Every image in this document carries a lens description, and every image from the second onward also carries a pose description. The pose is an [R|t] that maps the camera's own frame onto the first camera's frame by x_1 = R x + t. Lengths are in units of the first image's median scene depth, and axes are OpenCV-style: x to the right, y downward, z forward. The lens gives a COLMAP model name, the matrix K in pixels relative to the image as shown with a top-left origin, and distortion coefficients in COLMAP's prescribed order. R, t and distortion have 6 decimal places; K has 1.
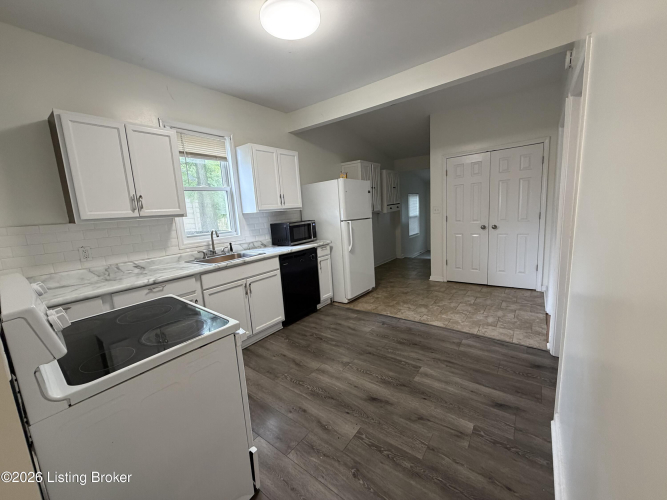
lens RADIAL K [[264.9, 0, 333.5], [0, 264.9, 250.0], [0, 0, 1]] dist [0.000818, 0.000015]
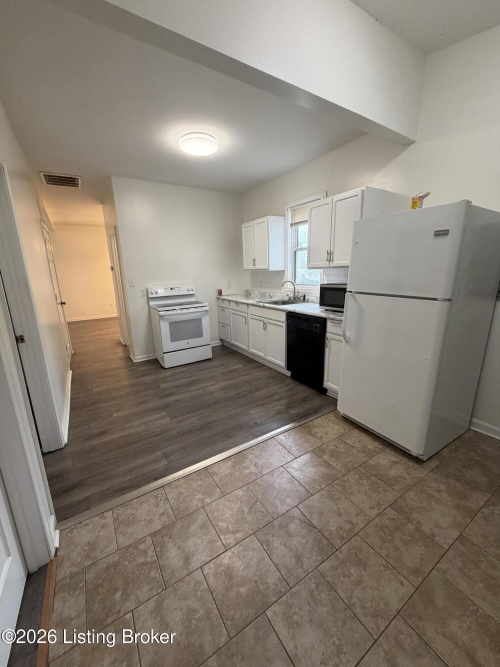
lens RADIAL K [[264.9, 0, 250.0], [0, 264.9, 333.5], [0, 0, 1]] dist [0.000818, 0.000015]
pose [[-0.347784, 0.285404, -0.893080, 0.945831], [-0.106890, 0.934262, 0.340190, -0.276941], [0.931462, 0.213774, -0.294414, 1.321433]]
